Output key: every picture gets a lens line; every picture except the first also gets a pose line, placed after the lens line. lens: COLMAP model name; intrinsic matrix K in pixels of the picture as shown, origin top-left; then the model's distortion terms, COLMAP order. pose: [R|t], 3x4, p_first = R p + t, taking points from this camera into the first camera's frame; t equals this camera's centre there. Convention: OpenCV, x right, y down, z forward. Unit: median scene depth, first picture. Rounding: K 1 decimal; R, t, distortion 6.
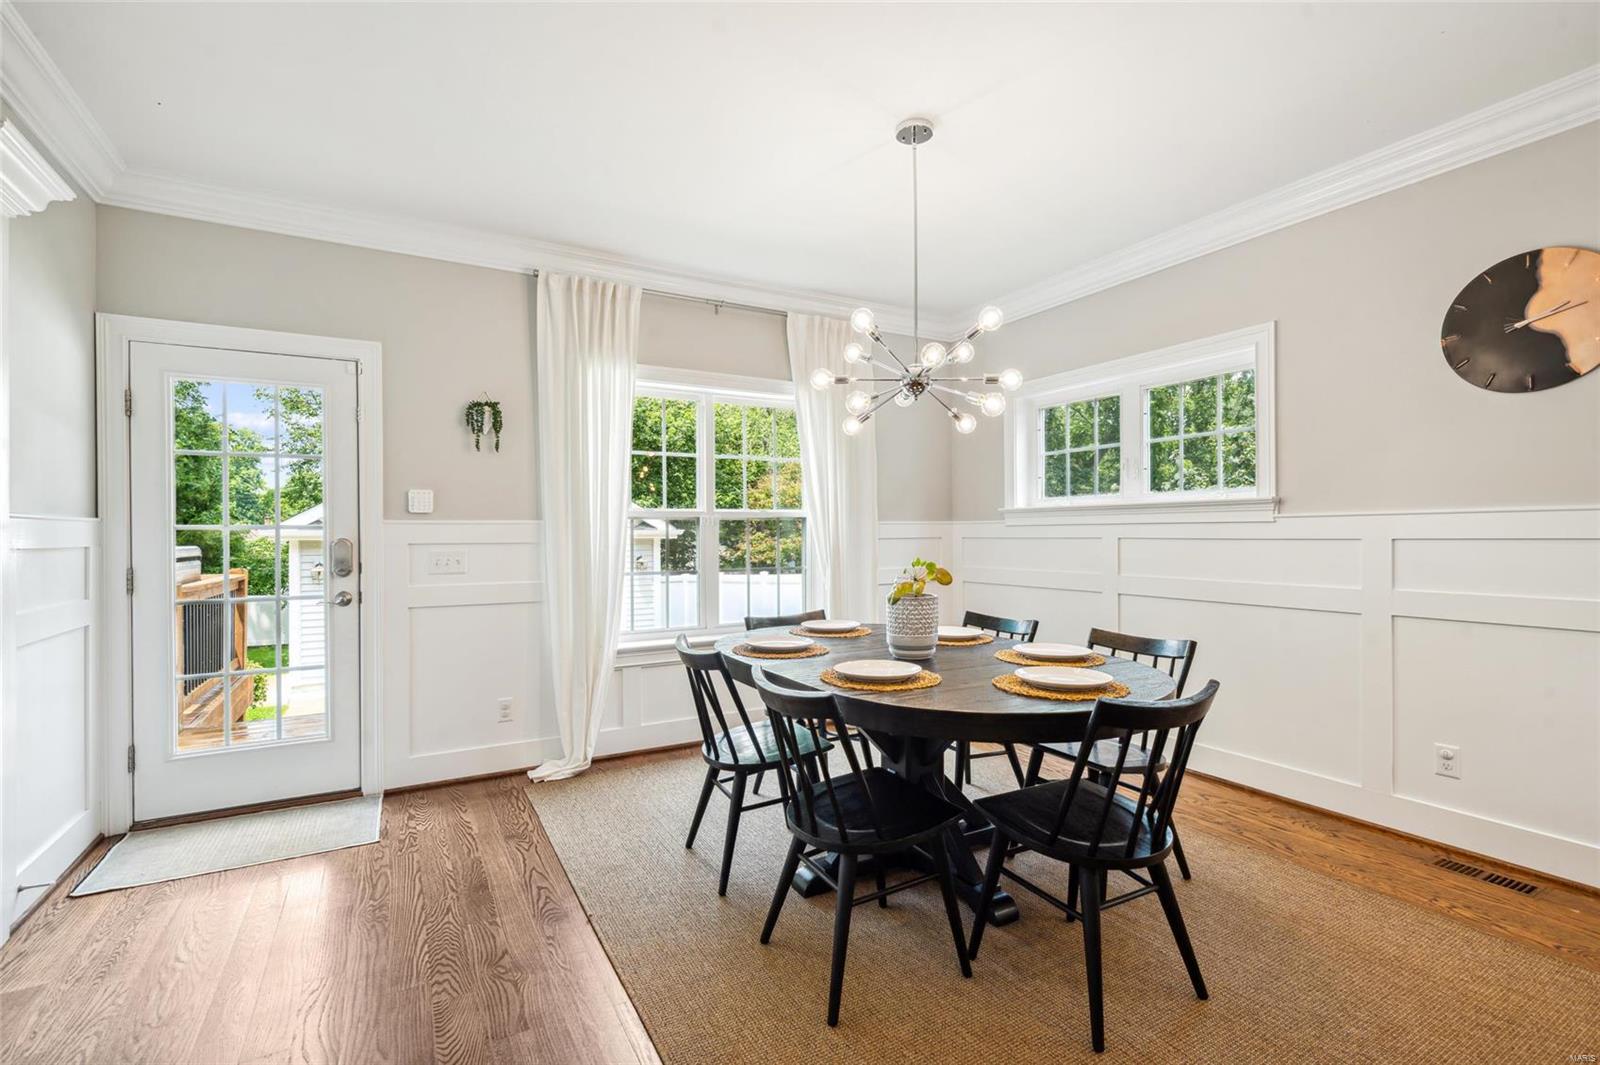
lens RADIAL K [[713.7, 0, 801.5], [0, 713.7, 531.1], [0, 0, 1]] dist [0.001779, 0.000520]
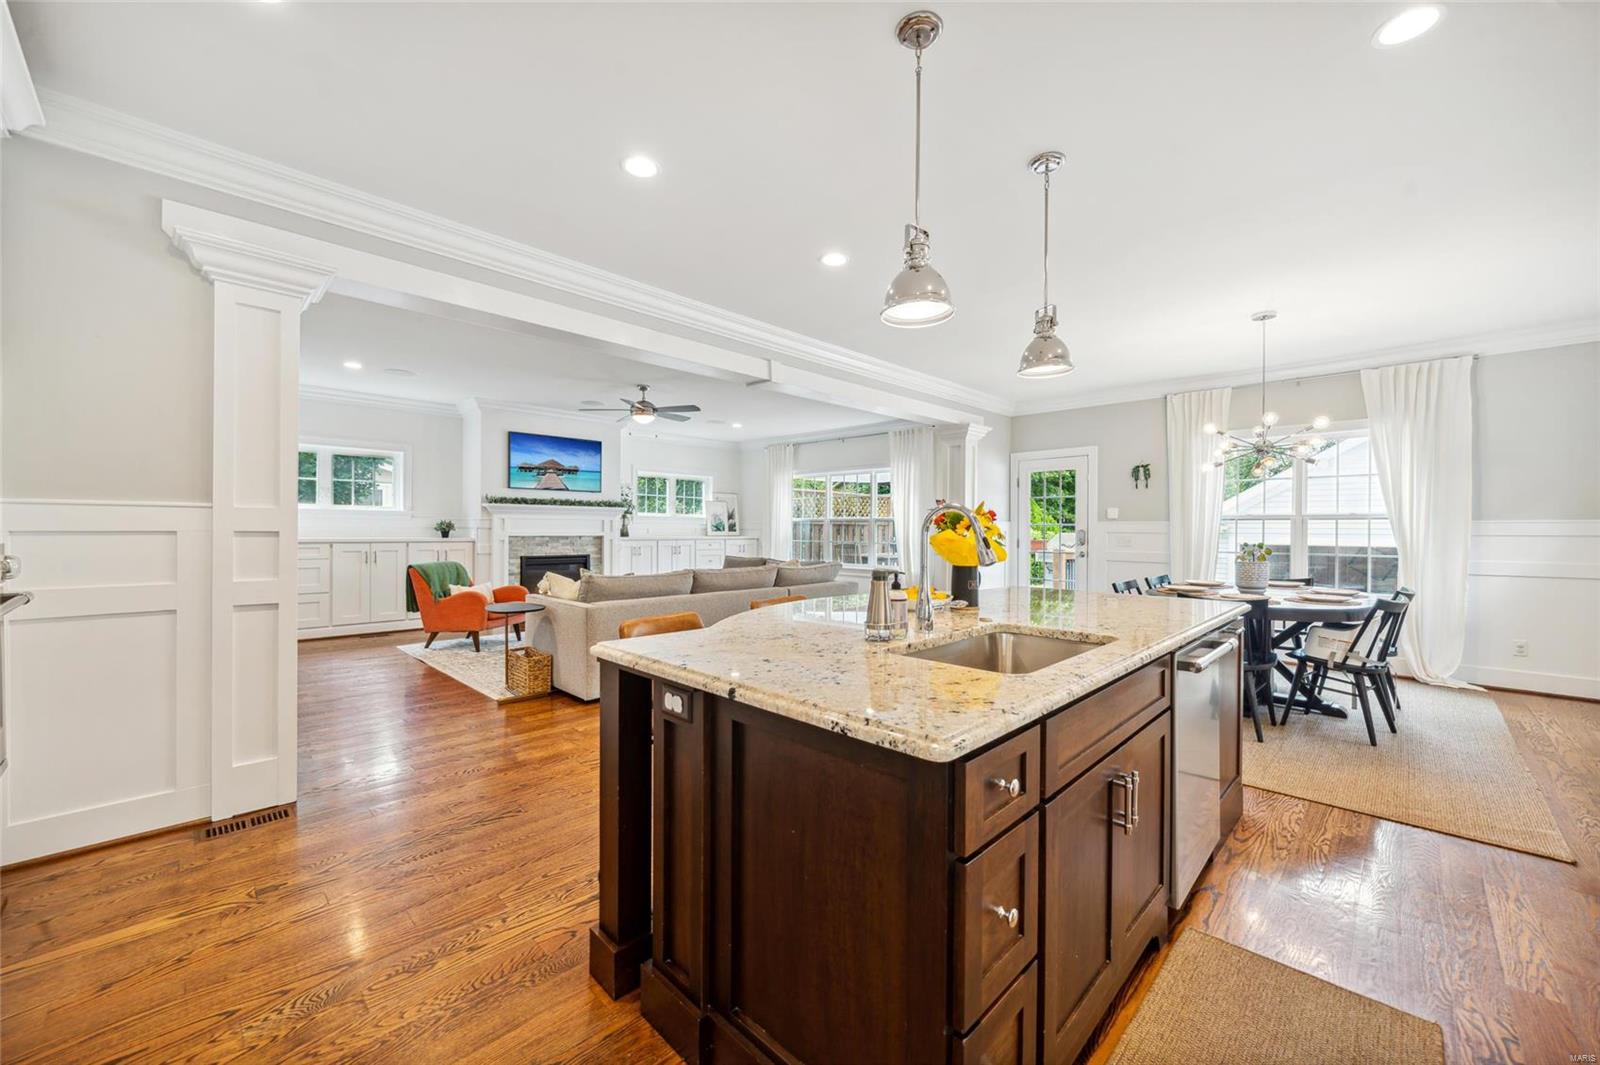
lens RADIAL K [[614.5, 0, 794.1], [0, 614.5, 532.5], [0, 0, 1]] dist [0.002991, 0.000021]
pose [[0.262581, 0.015140, -0.964791, 1.036660], [-0.004449, 0.999885, 0.014480, -0.005256], [0.964900, 0.000490, 0.262618, -0.455752]]
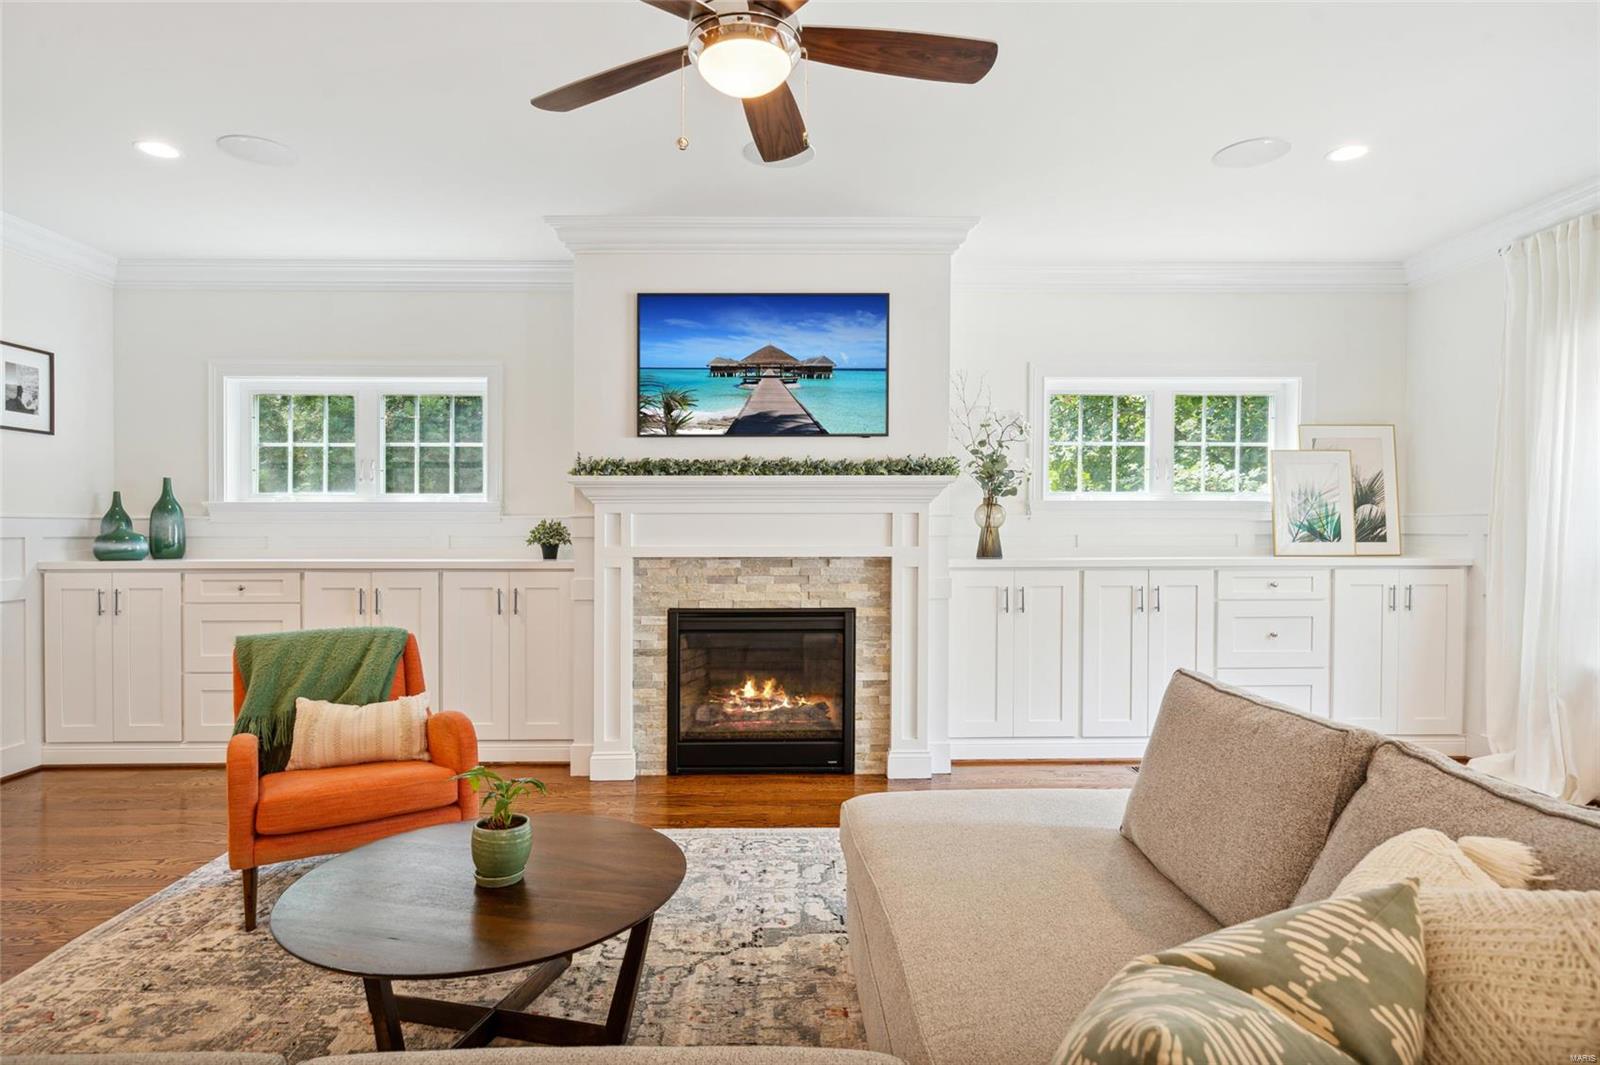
lens RADIAL K [[862.7, 0, 795.8], [0, 862.7, 538.3], [0, 0, 1]] dist [0.005660, -0.001200]
pose [[-0.485508, 0.012073, -0.874149, -0.347121], [0.009210, 0.999920, 0.008694, 0.008512], [0.874184, -0.003830, -0.485580, -0.082690]]
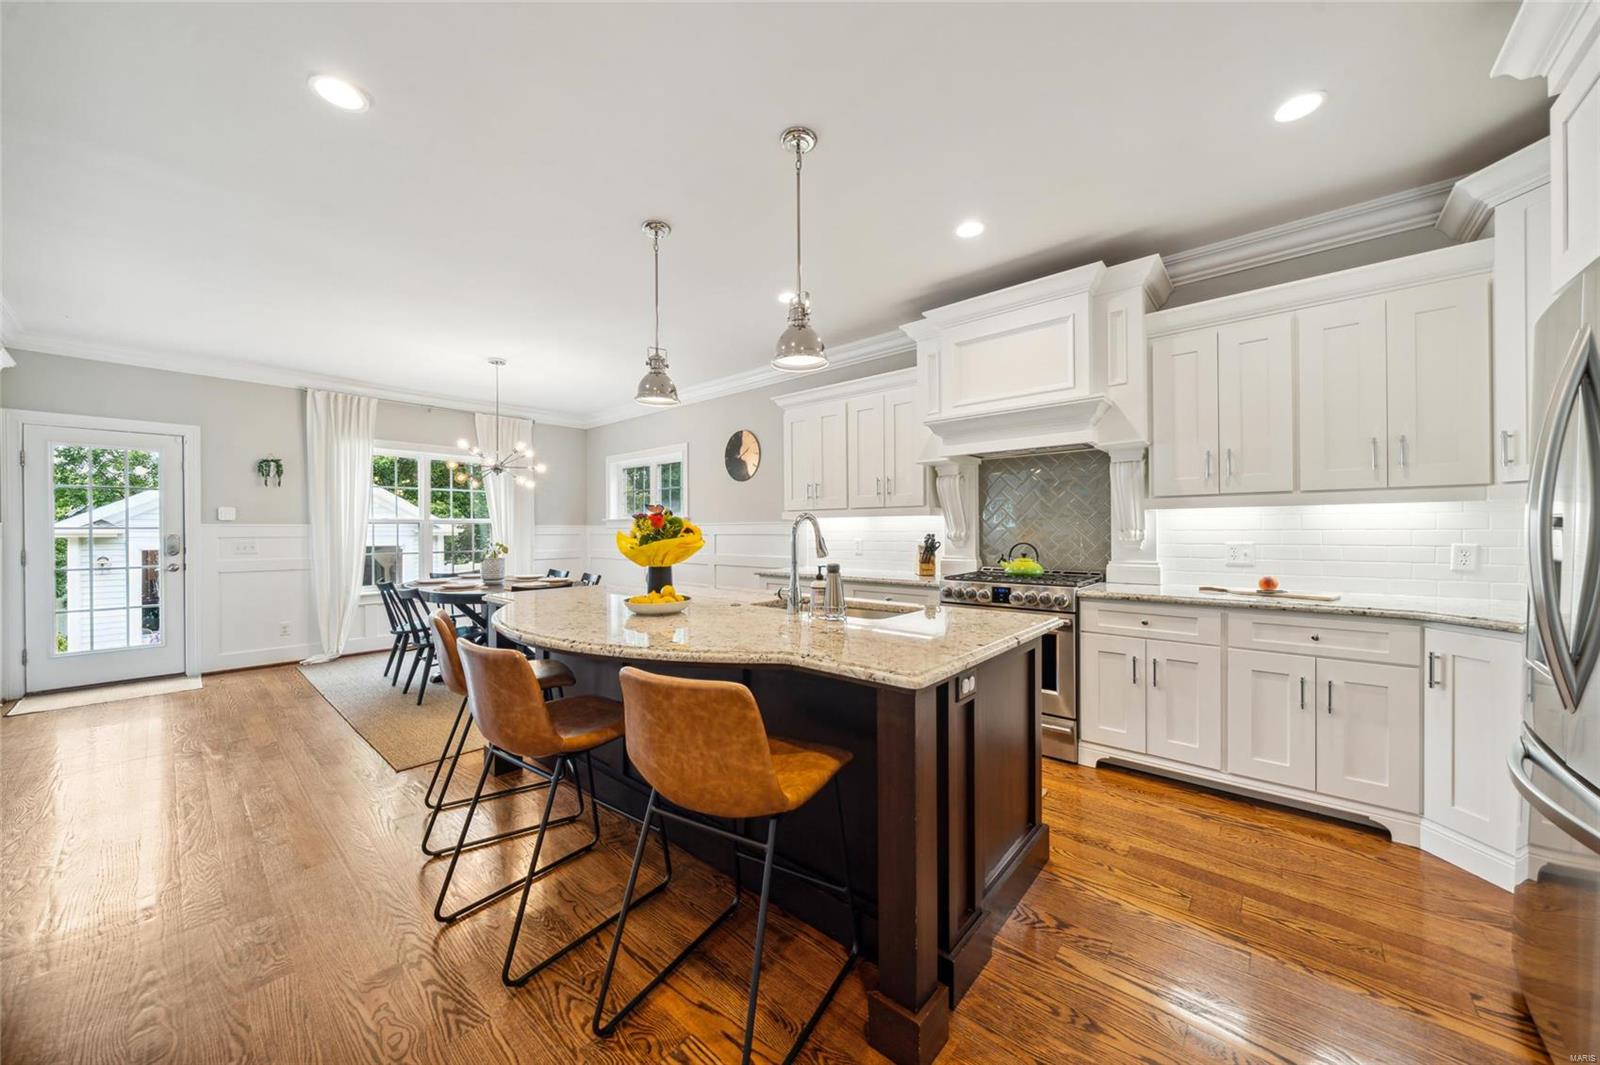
lens RADIAL K [[557.5, 0, 794.2], [0, 557.5, 531.2], [0, 0, 1]] dist [-0.002862, -0.000031]
pose [[0.945685, 0.001844, 0.325078, 0.361325], [-0.002177, 0.999997, 0.000660, -0.001889], [-0.325076, -0.001331, 0.945687, -0.782568]]
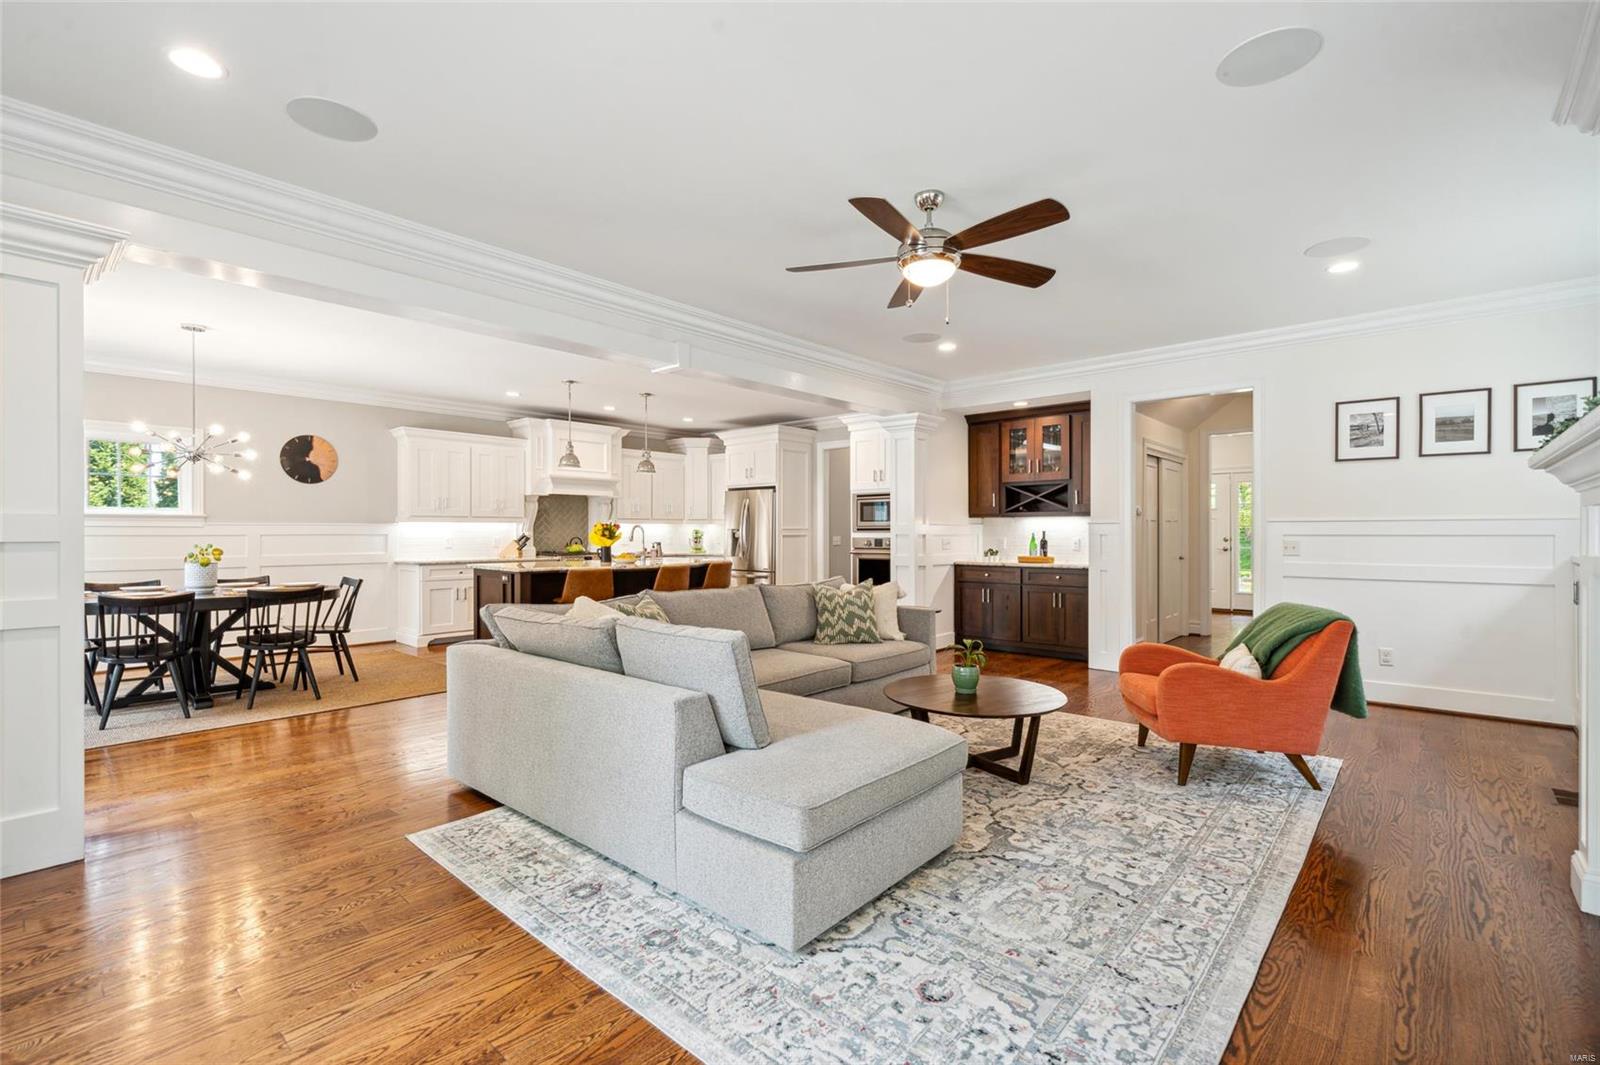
lens RADIAL K [[713.7, 0, 794.1], [0, 713.7, 536.3], [0, 0, 1]] dist [0.001779, 0.000520]
pose [[-0.310133, -0.002215, 0.950691, -1.647505], [-0.000033, 0.999997, 0.002319, 0.007865], [-0.950693, 0.000688, -0.310132, 0.023725]]
